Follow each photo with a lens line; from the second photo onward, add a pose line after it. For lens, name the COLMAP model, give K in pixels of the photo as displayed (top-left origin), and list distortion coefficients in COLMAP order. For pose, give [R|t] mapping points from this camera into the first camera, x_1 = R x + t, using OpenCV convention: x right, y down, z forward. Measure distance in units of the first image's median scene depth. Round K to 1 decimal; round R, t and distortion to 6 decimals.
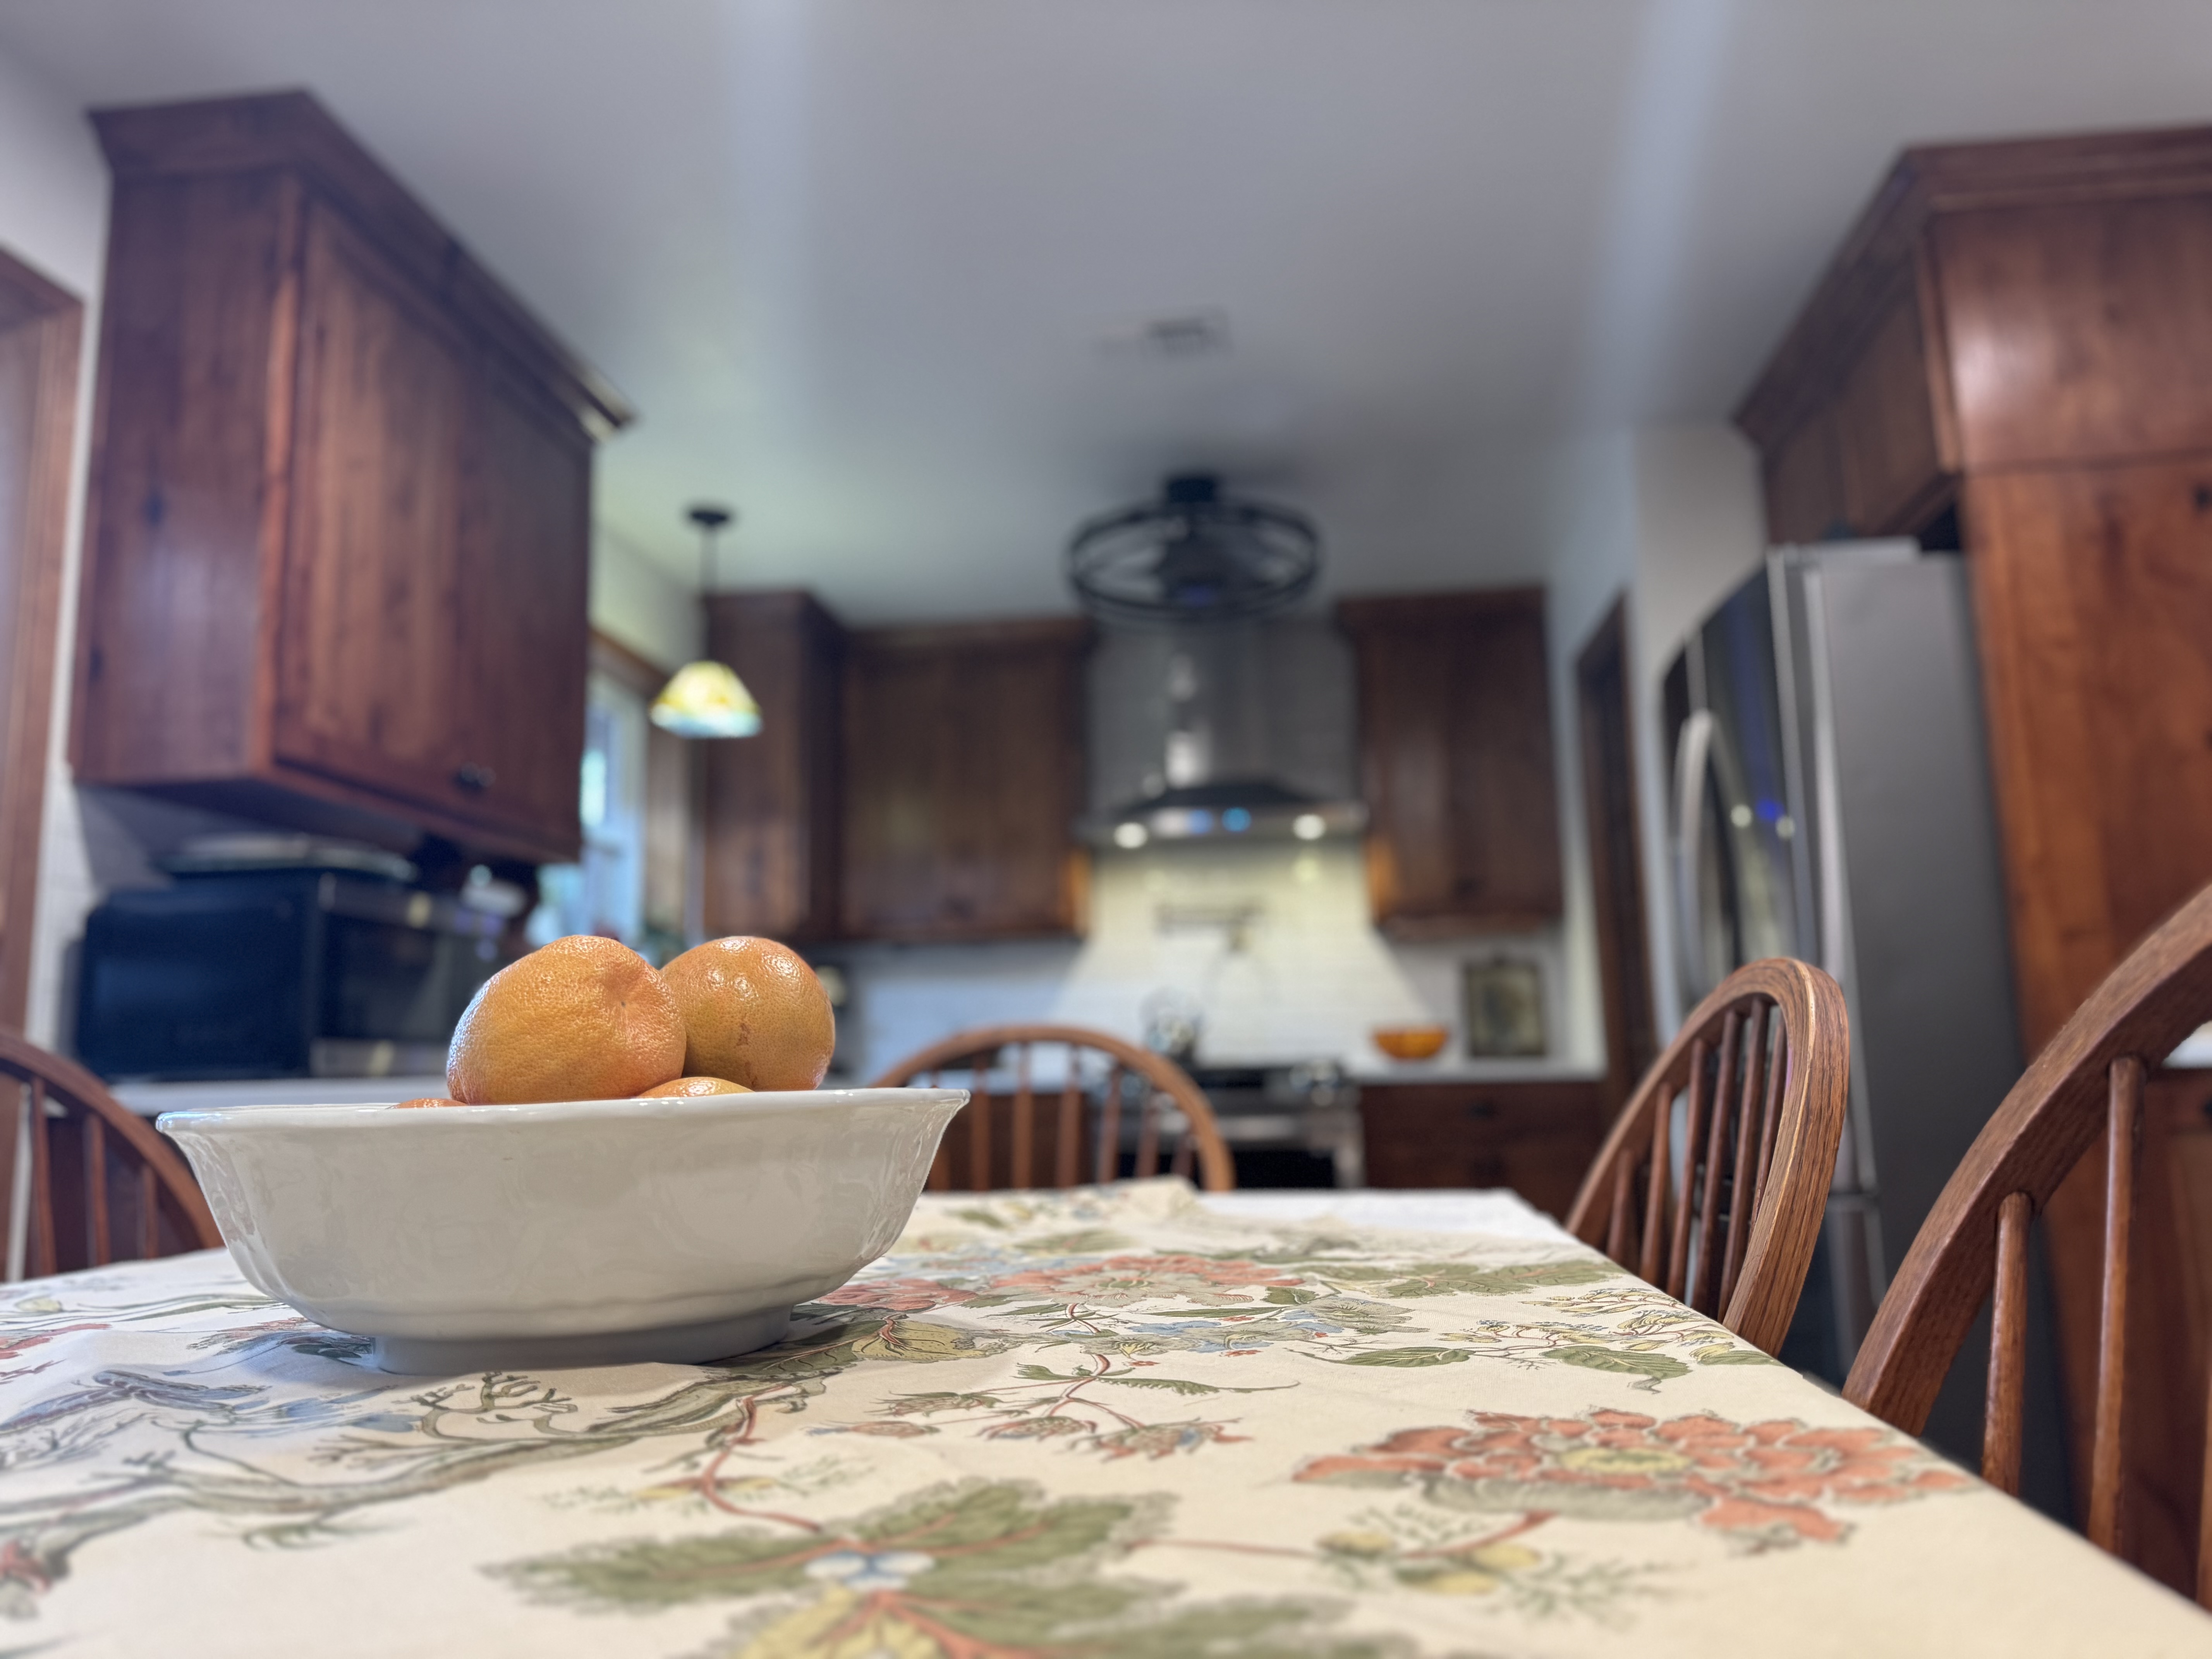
lens RADIAL K [[1564.1, 0, 1111.0], [0, 1564.1, 829.3], [0, 0, 1]] dist [0.044222, -0.057180]
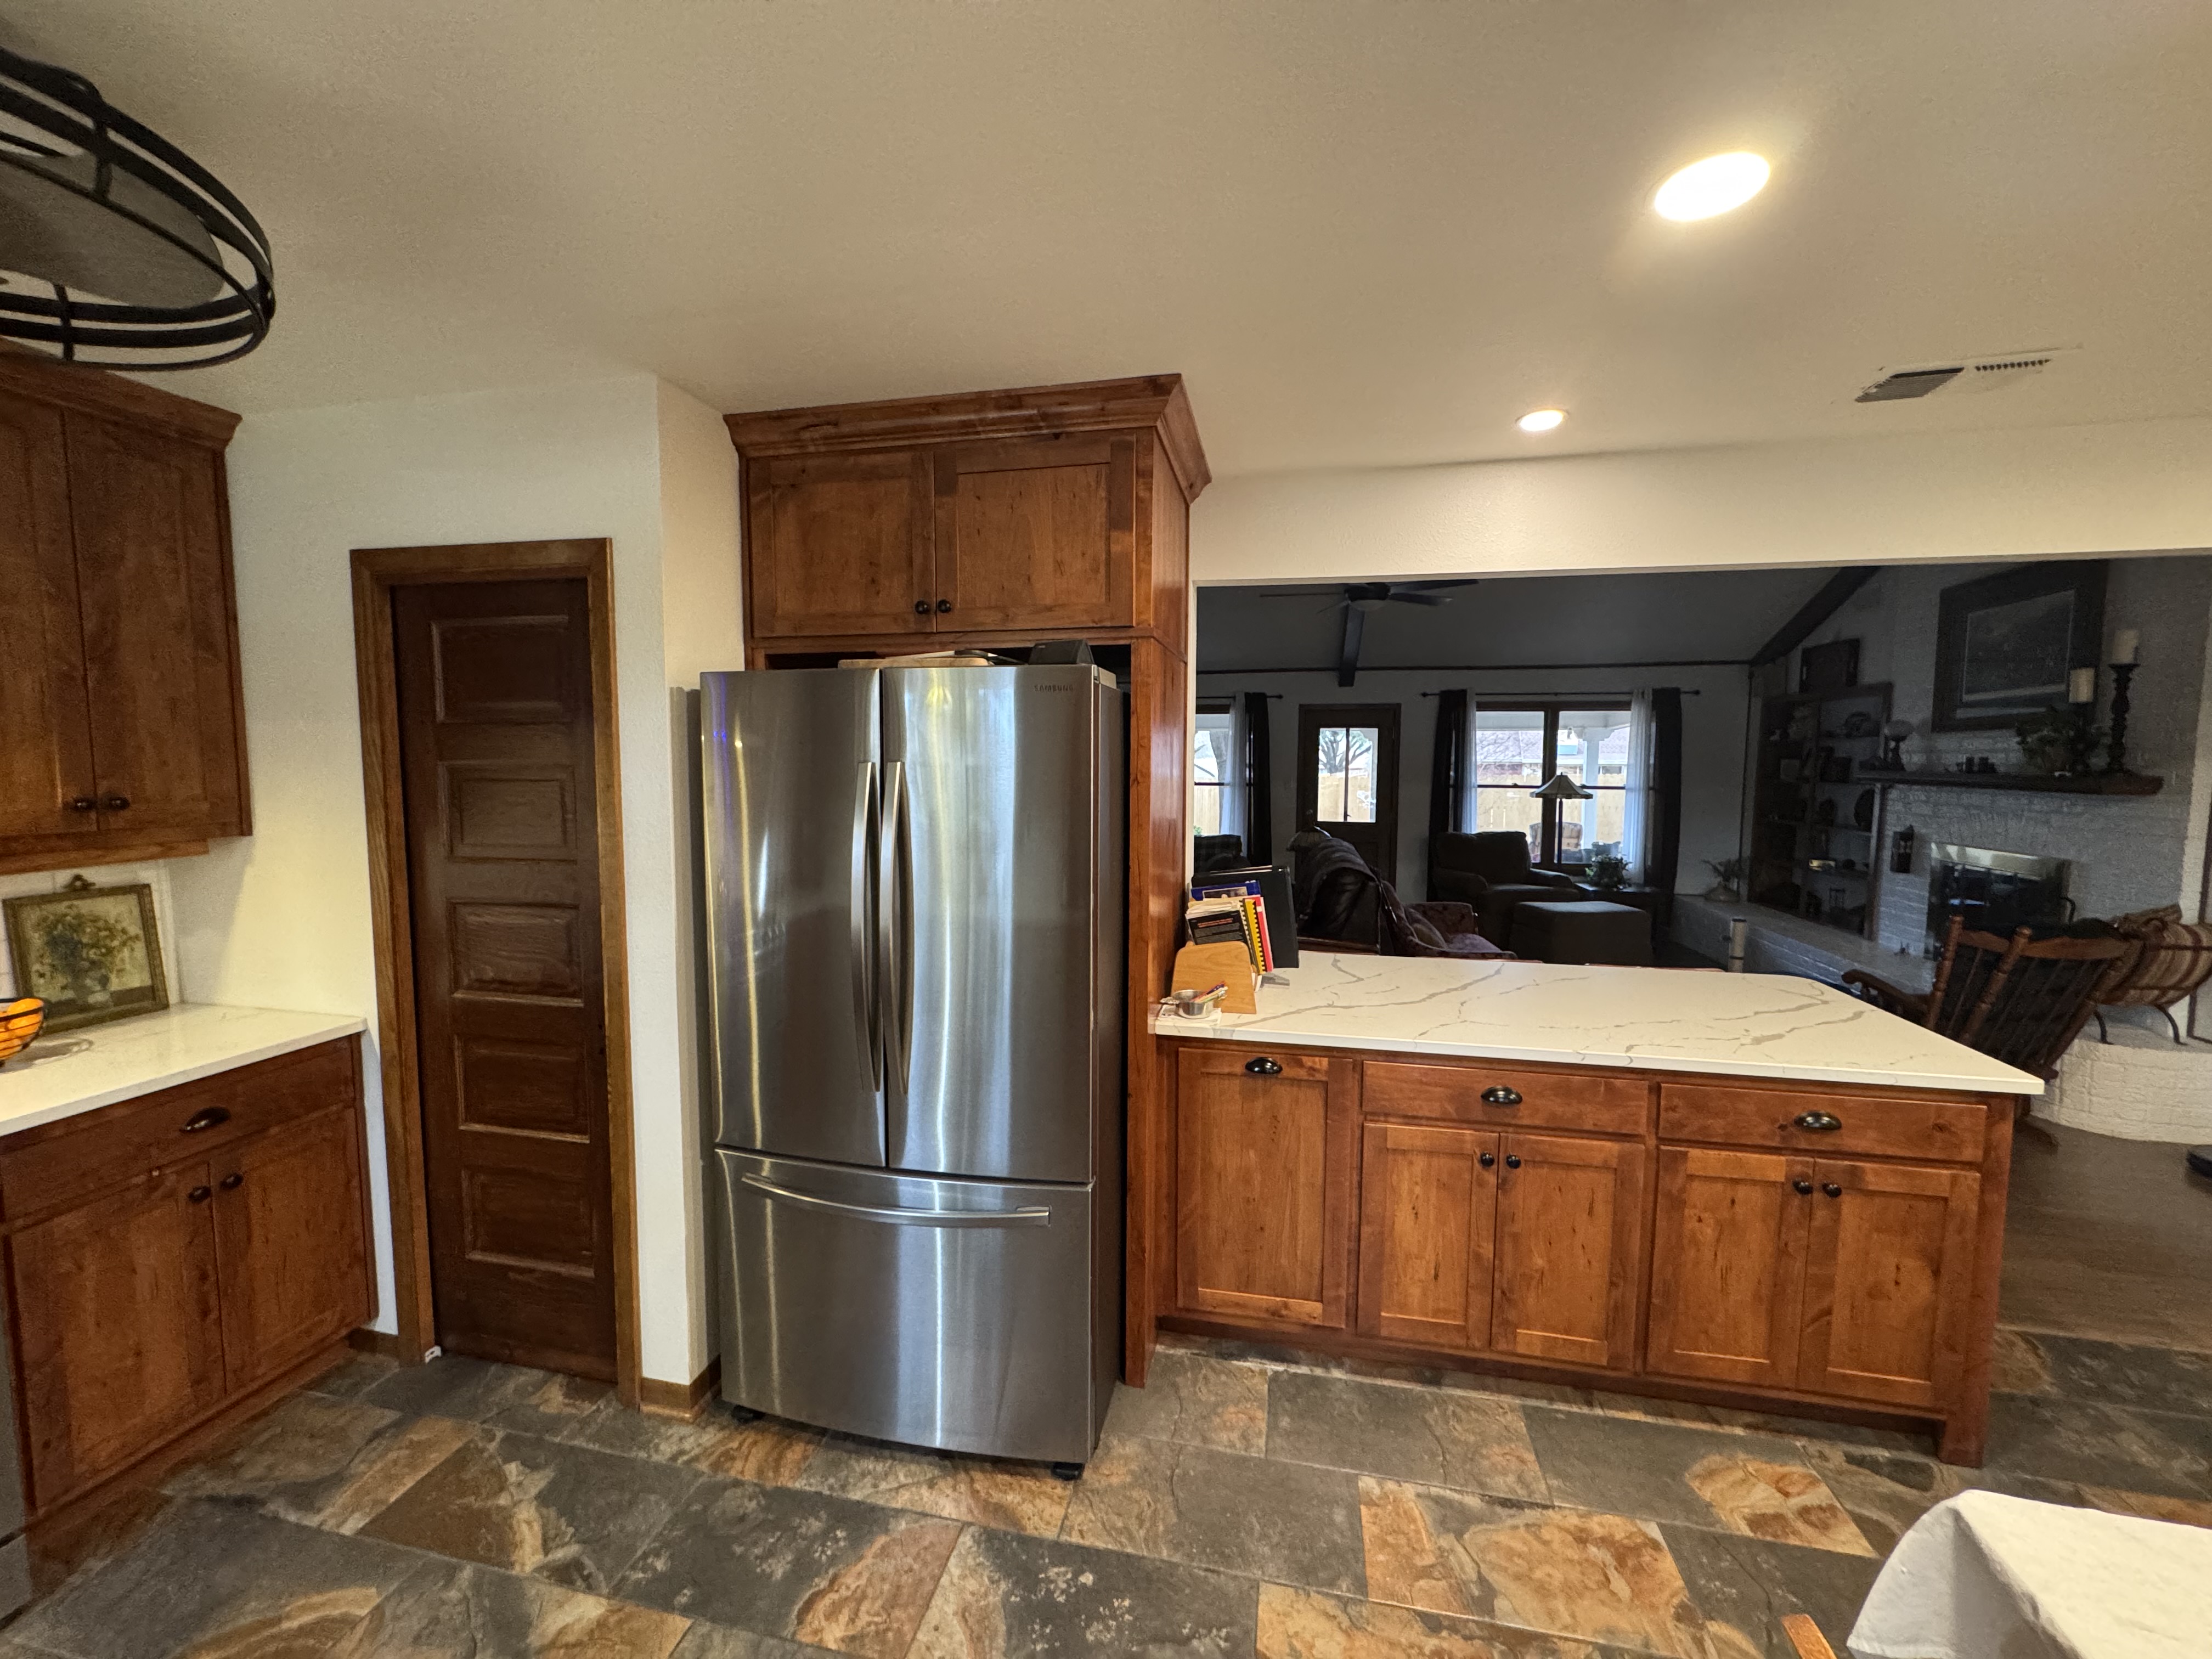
lens RADIAL K [[878.9, 0, 1108.5], [0, 878.9, 826.7], [0, 0, 1]] dist [-0.003494, 0.000509]
pose [[0.090432, -0.053026, 0.994490, -0.928674], [-0.165540, 0.983889, 0.067514, -0.410480], [-0.982048, -0.170733, 0.080197, 3.584950]]
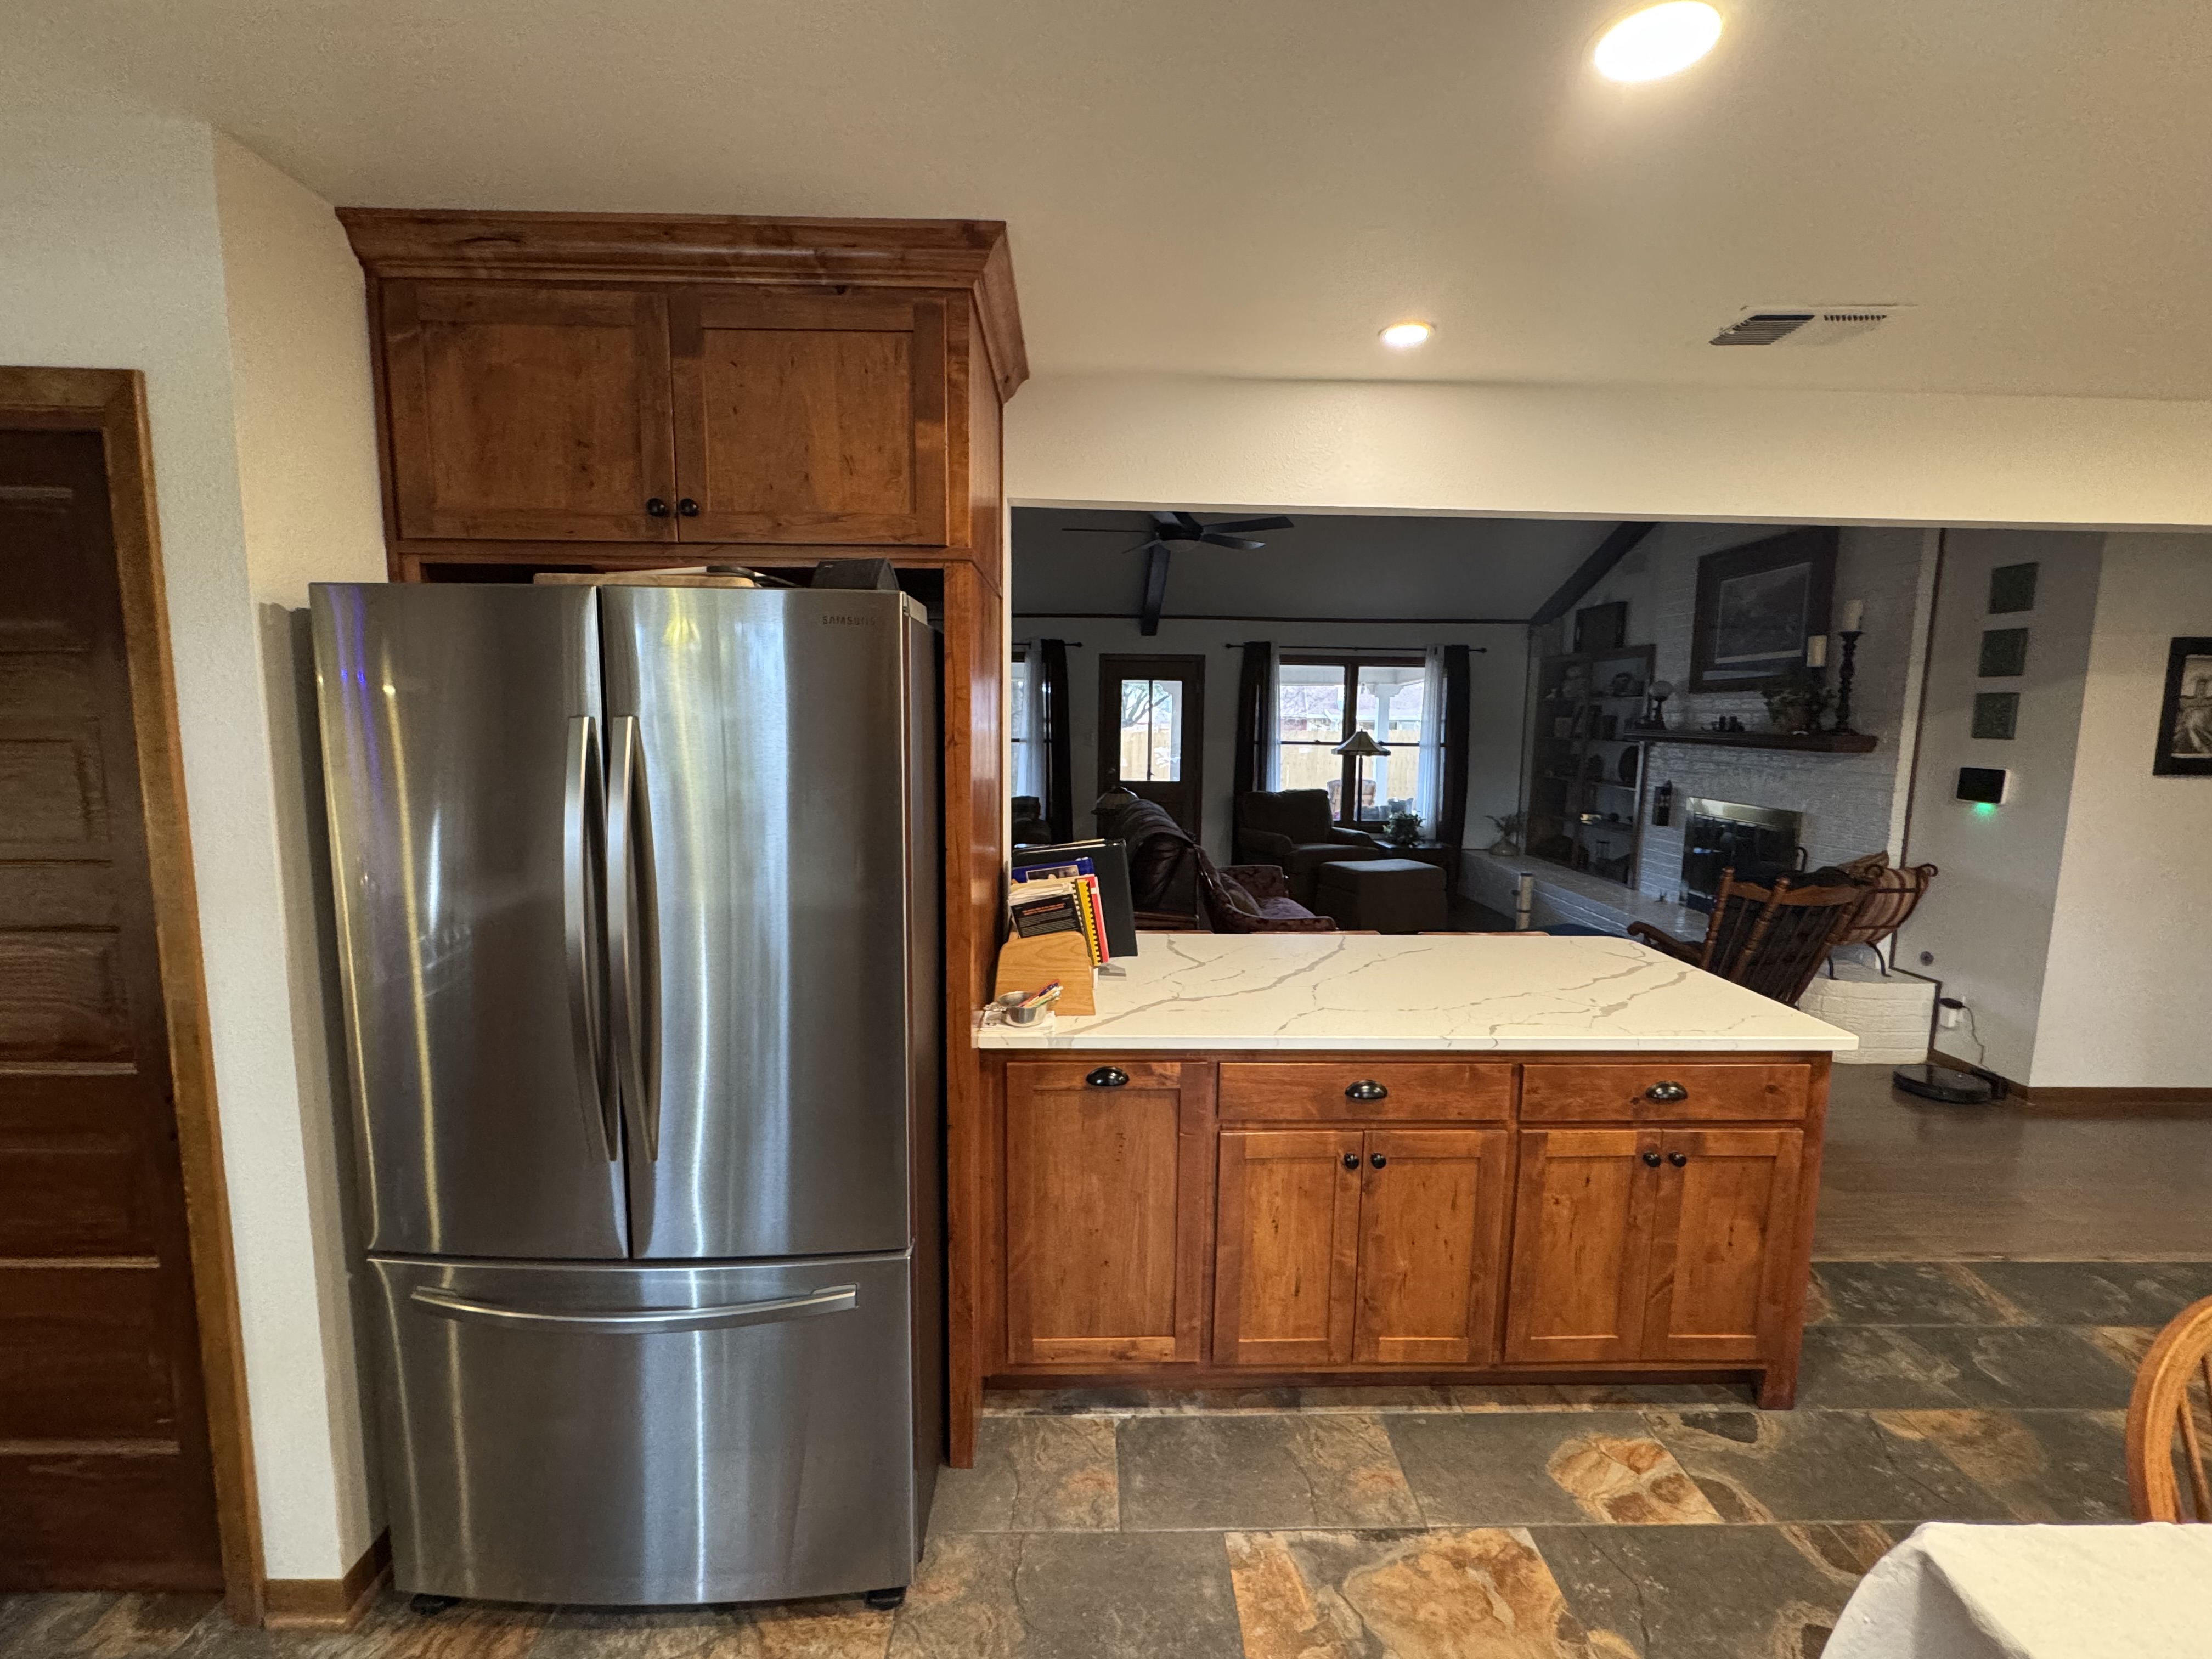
lens RADIAL K [[941.8, 0, 1107.0], [0, 941.8, 825.5], [0, 0, 1]] dist [-0.002768, 0.000238]
pose [[-0.143899, -0.095555, 0.984968, -0.550922], [-0.166787, 0.983430, 0.071039, -0.405274], [-0.975436, -0.154058, -0.157452, 3.717769]]
